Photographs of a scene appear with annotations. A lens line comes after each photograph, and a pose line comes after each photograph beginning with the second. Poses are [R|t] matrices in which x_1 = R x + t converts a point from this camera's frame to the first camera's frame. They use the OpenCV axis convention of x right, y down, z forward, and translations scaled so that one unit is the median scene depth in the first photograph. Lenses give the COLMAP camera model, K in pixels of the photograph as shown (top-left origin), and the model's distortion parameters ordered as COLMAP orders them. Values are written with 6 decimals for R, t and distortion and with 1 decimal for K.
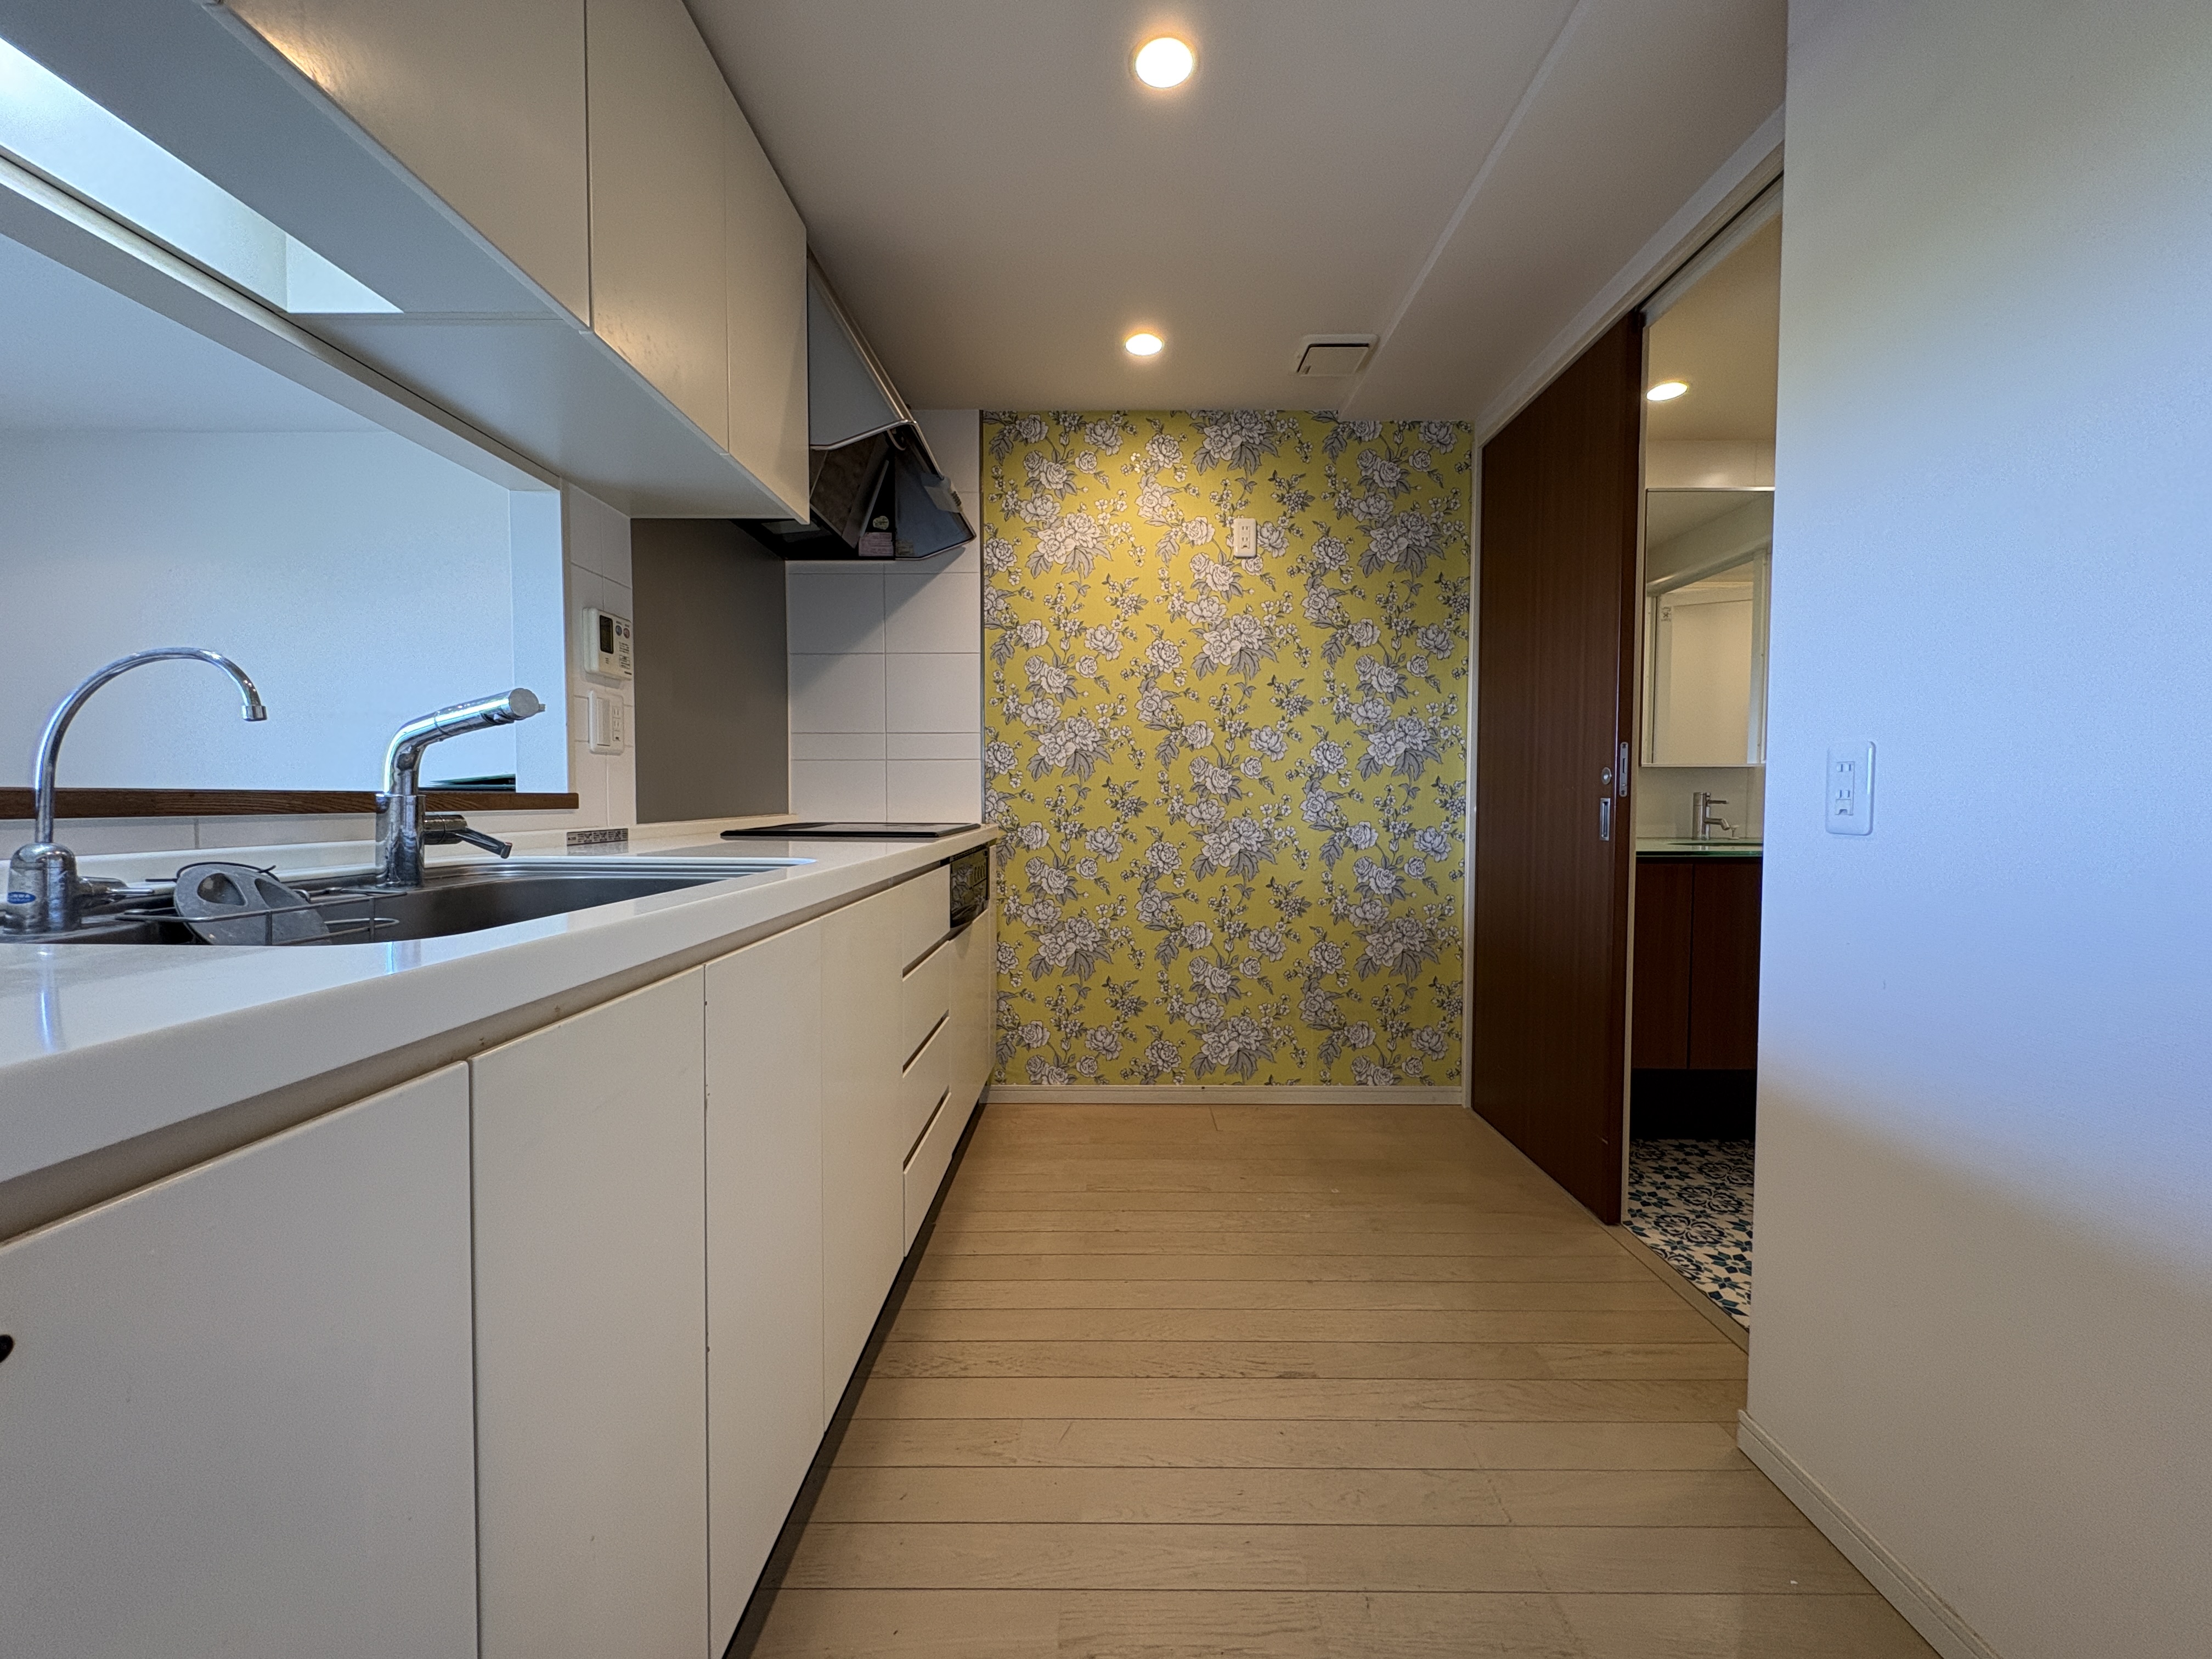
lens RADIAL K [[888.1, 0, 1110.8], [0, 888.1, 829.0], [0, 0, 1]] dist [0.001461, -0.000269]
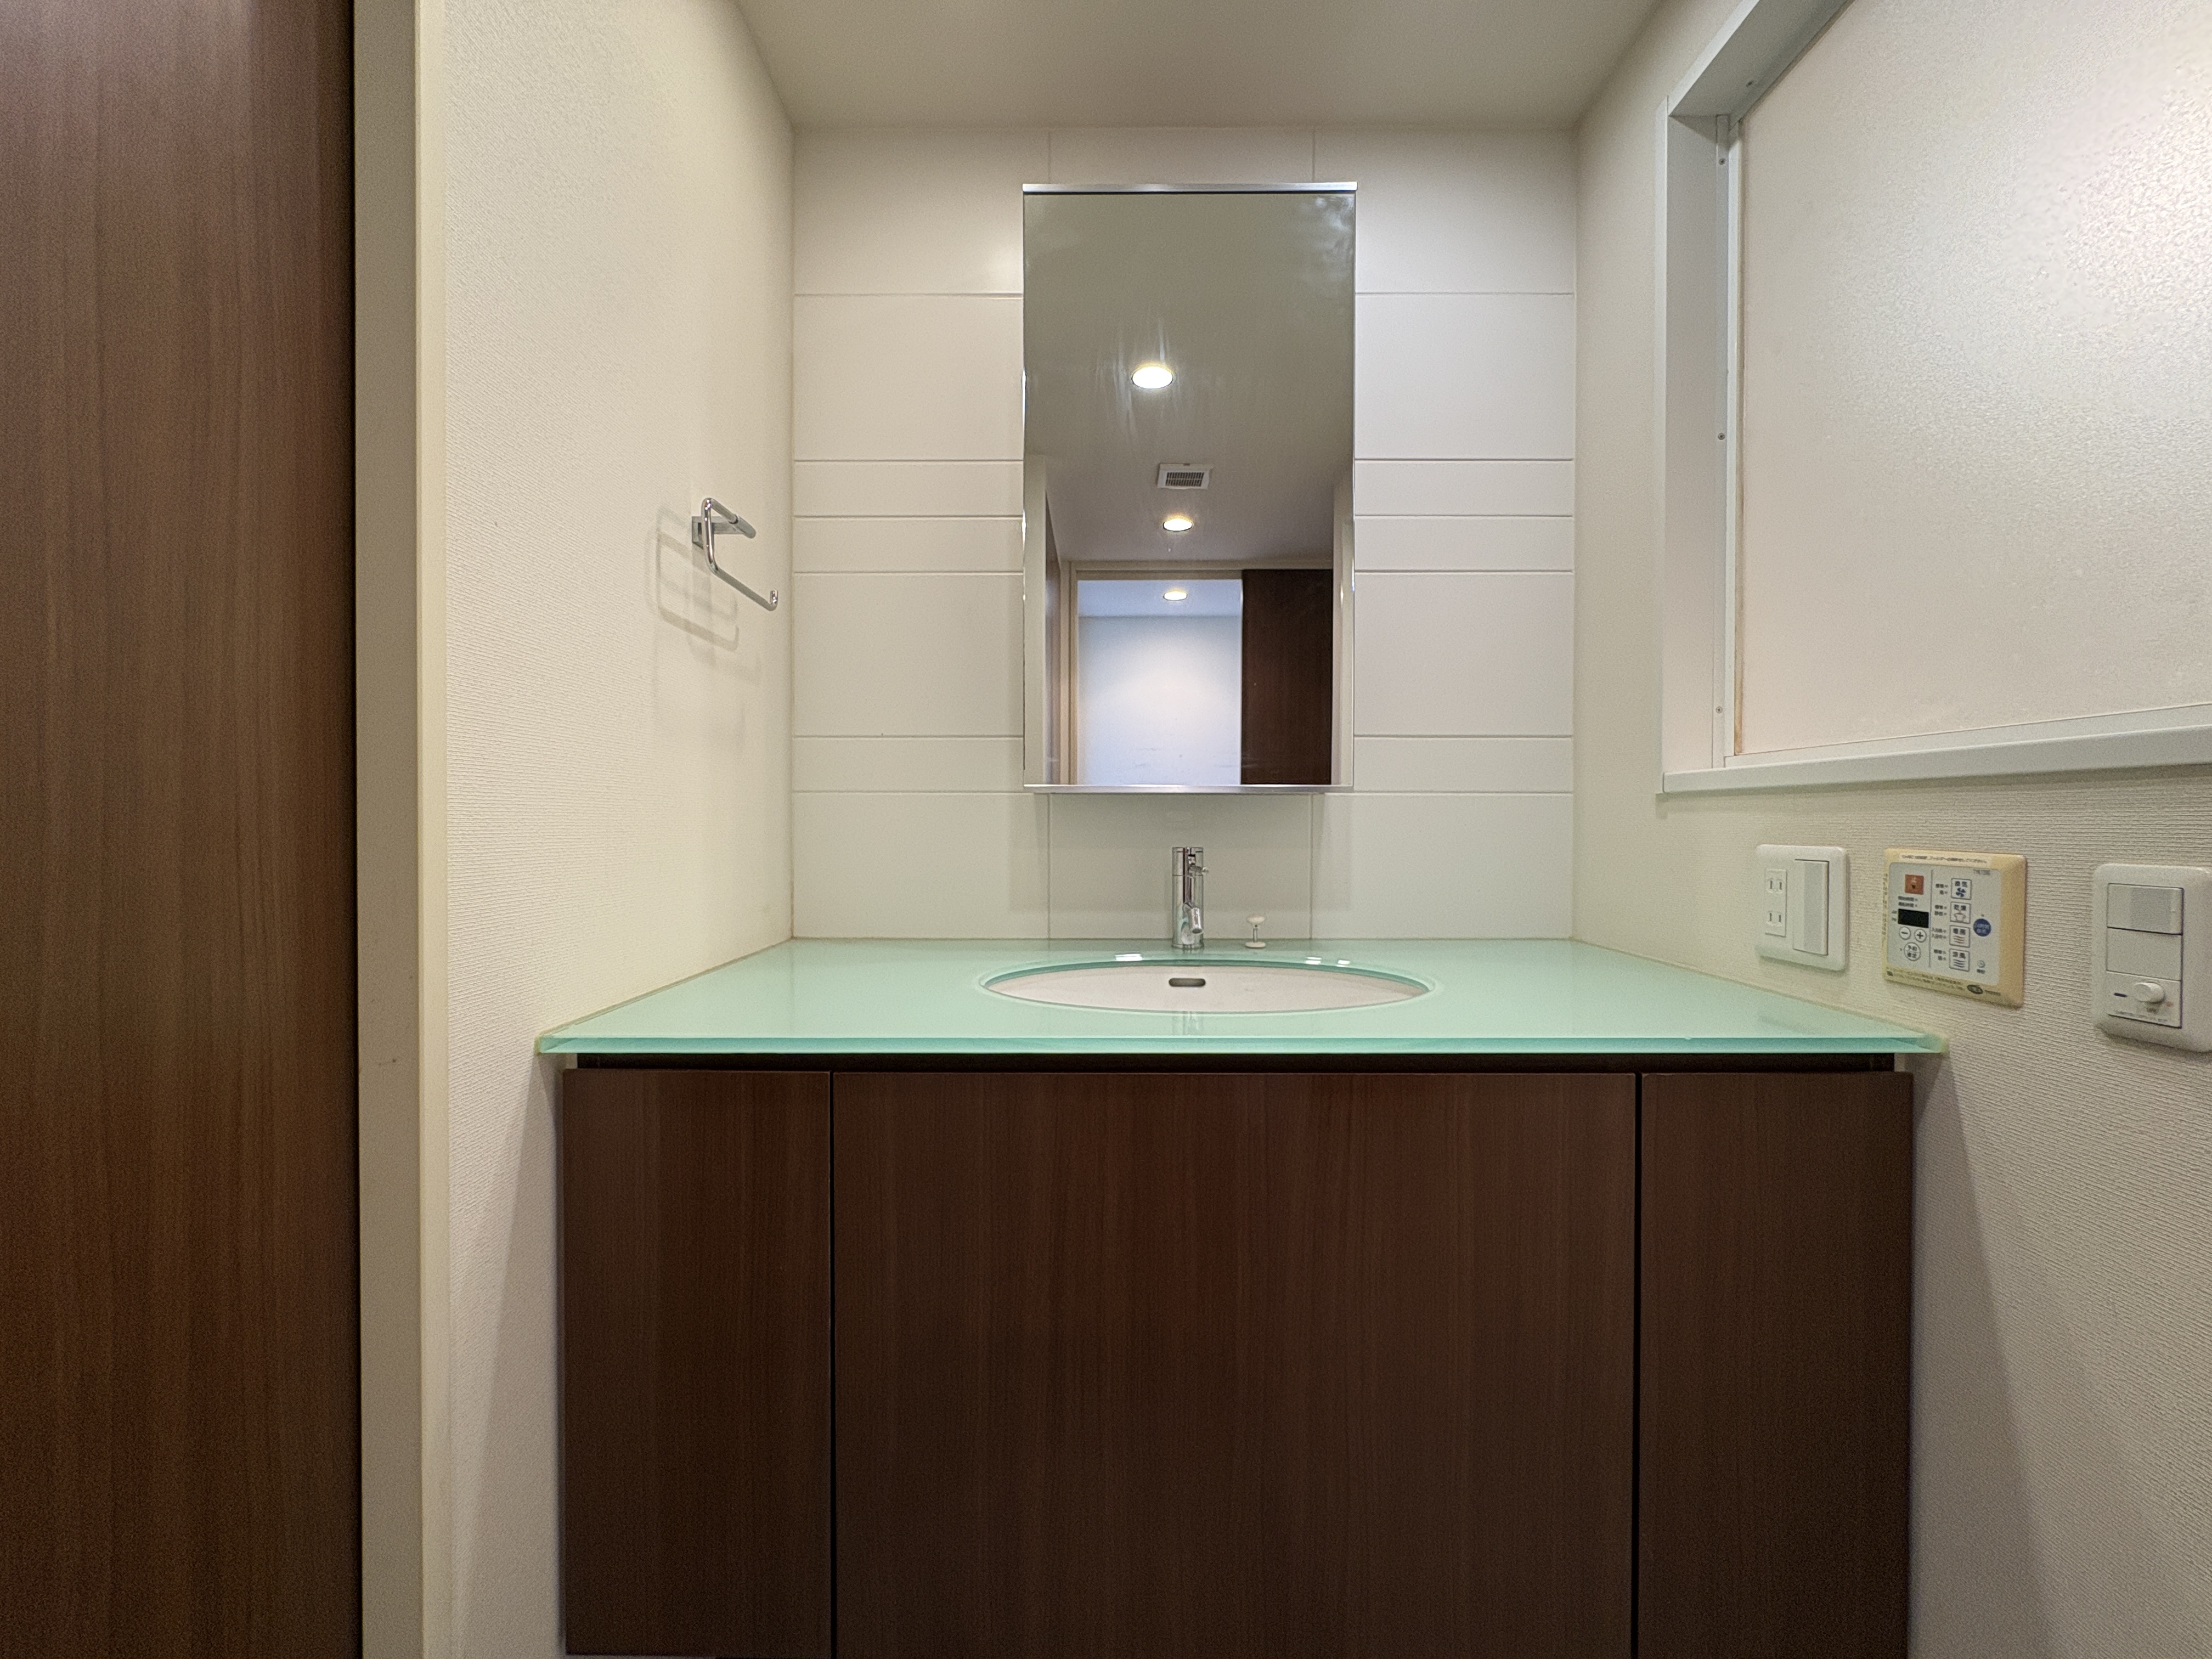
lens RADIAL K [[888.1, 0, 1110.8], [0, 888.1, 829.0], [0, 0, 1]] dist [0.001461, -0.000269]
pose [[0.999974, 0.000949, 0.007185, 0.601037], [-0.000745, 0.999597, -0.028362, -0.036103], [-0.007209, 0.028356, 0.999572, 0.512994]]
